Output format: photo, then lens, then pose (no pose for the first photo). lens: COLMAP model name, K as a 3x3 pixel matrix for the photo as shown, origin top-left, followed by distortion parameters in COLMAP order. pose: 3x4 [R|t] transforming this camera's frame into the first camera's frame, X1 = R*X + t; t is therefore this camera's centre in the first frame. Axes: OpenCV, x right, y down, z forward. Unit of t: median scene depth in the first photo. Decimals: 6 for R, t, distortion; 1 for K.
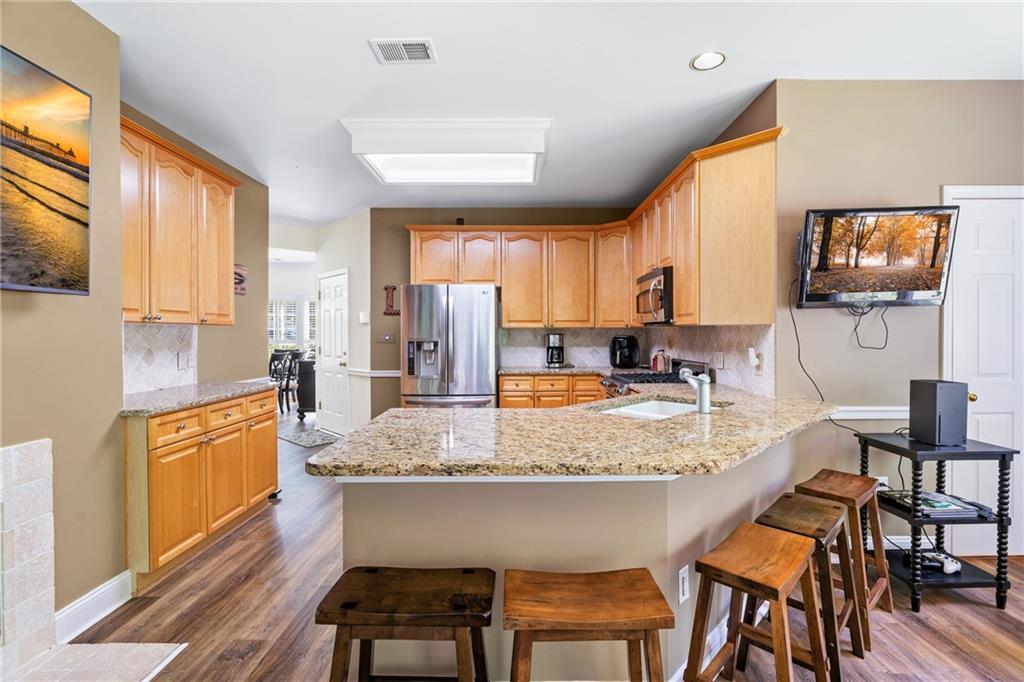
lens RADIAL K [[464.3, 0, 521.2], [0, 464.3, 339.8], [0, 0, 1]] dist [-0.010171, 0.005146]
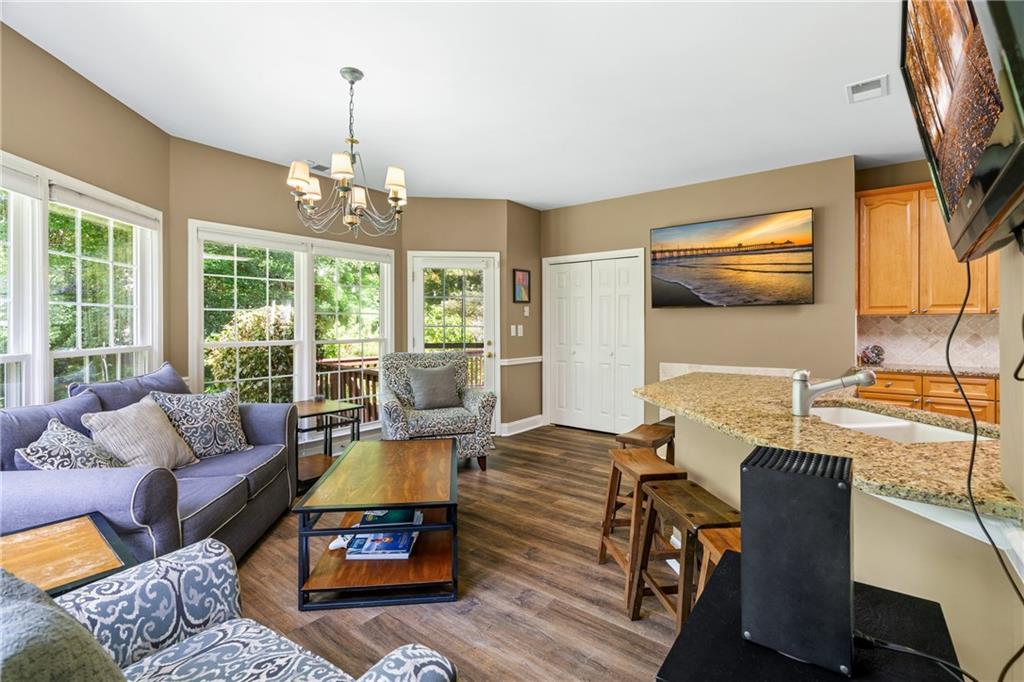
lens RADIAL K [[464.3, 0, 519.7], [0, 464.3, 333.4], [0, 0, 1]] dist [-0.010171, 0.005146]
pose [[-0.618600, 0.022632, -0.785380, 1.049043], [-0.006677, 0.999398, 0.034059, -0.018862], [0.785678, 0.026313, -0.618076, 0.886152]]
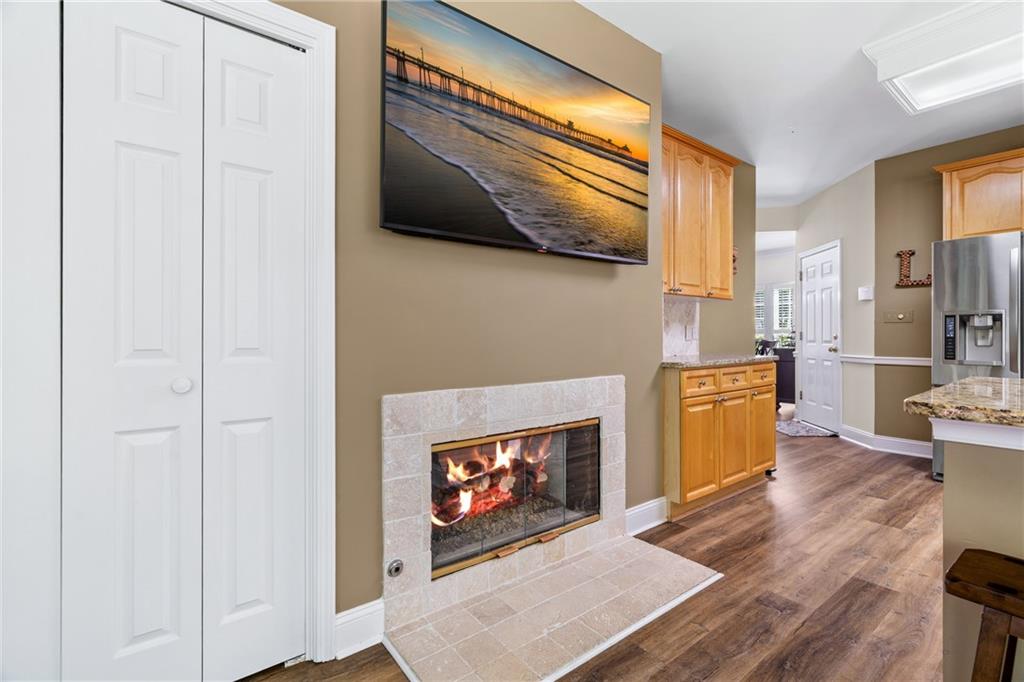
lens RADIAL K [[464.3, 0, 512.0], [0, 464.3, 338.5], [0, 0, 1]] dist [-0.010171, 0.005146]
pose [[0.606122, 0.003168, -0.795366, -0.113304], [-0.008203, 0.999964, -0.002267, 0.077969], [0.795330, 0.007898, 0.606126, -0.034559]]
